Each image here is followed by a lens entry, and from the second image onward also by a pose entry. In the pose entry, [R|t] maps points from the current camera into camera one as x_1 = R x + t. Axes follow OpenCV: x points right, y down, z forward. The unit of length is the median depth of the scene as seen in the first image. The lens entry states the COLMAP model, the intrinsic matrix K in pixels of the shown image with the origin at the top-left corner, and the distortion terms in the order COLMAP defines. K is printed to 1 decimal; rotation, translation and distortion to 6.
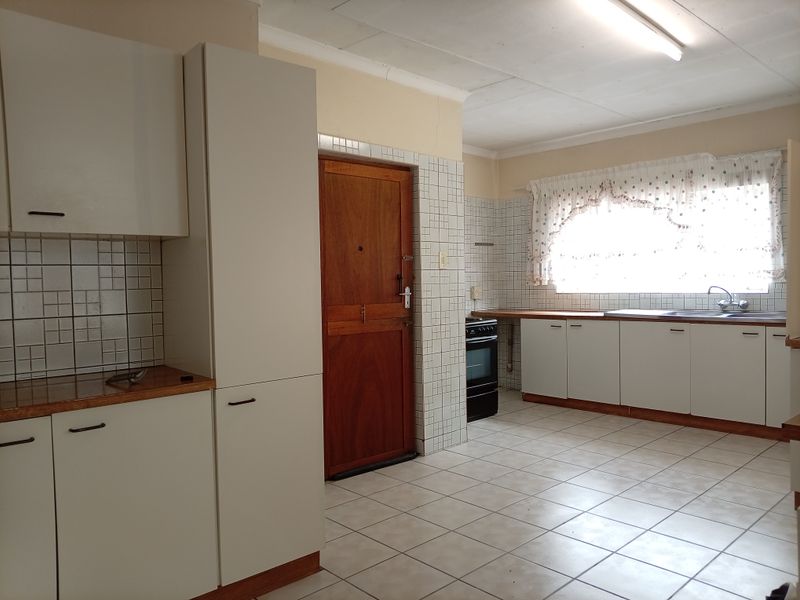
lens RADIAL K [[599.6, 0, 400.4], [0, 599.6, 301.8], [0, 0, 1]] dist [0.005725, -0.041721]
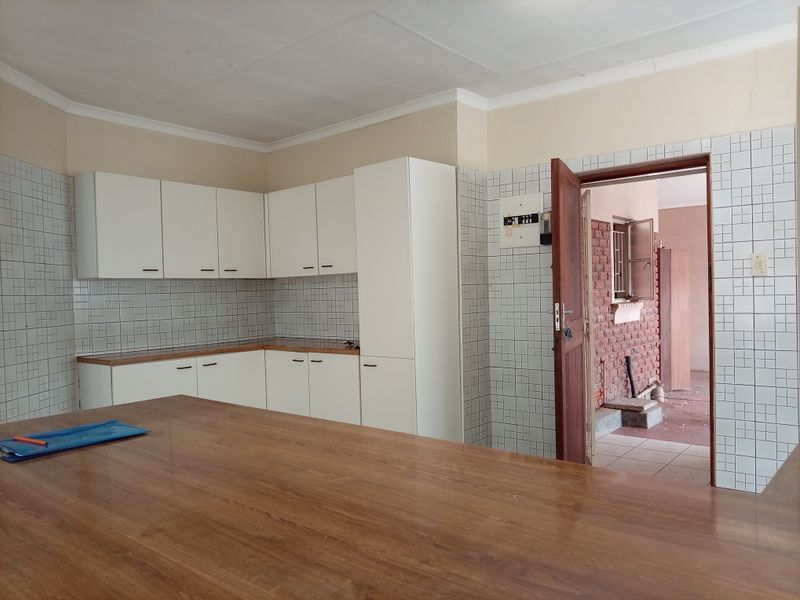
lens RADIAL K [[599.6, 0, 400.3], [0, 599.6, 301.4], [0, 0, 1]] dist [0.005725, -0.041721]
pose [[0.098331, 0.018539, -0.994981, 0.790653], [-0.020775, 0.999647, 0.016573, -0.026168], [0.994937, 0.019041, 0.098681, 0.487091]]
